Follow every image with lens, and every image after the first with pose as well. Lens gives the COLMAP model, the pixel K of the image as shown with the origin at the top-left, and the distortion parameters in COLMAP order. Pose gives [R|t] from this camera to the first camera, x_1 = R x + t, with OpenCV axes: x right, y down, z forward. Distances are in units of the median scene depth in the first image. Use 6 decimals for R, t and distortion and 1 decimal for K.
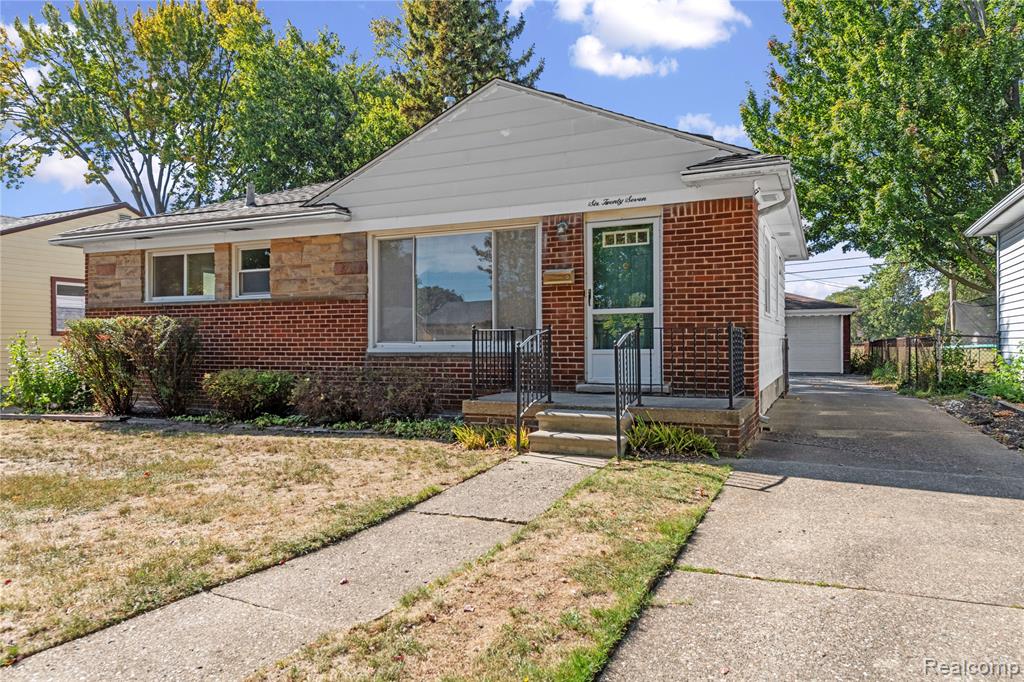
lens RADIAL K [[690.8, 0, 512.4], [0, 690.8, 343.0], [0, 0, 1]] dist [-0.003332, -0.000911]
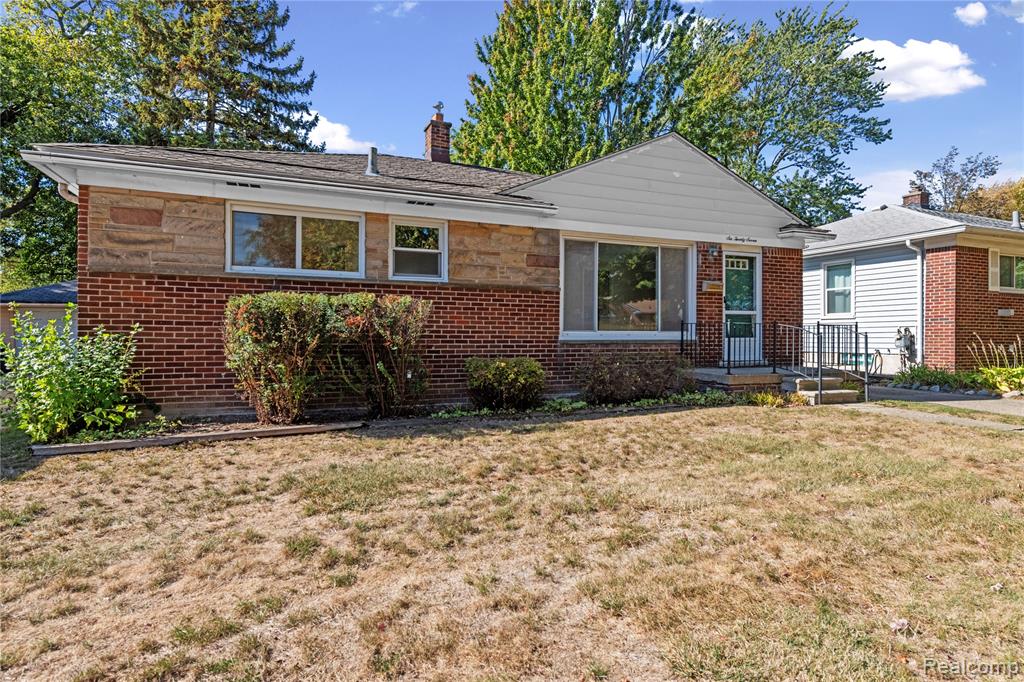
lens RADIAL K [[574.0, 0, 514.9], [0, 574.0, 339.2], [0, 0, 1]] dist [0.008833, 0.001229]
pose [[0.674590, 0.001509, 0.738191, -0.918654], [-0.008945, 0.999941, 0.006130, 0.007338], [-0.738138, -0.010739, 0.674564, 0.429420]]
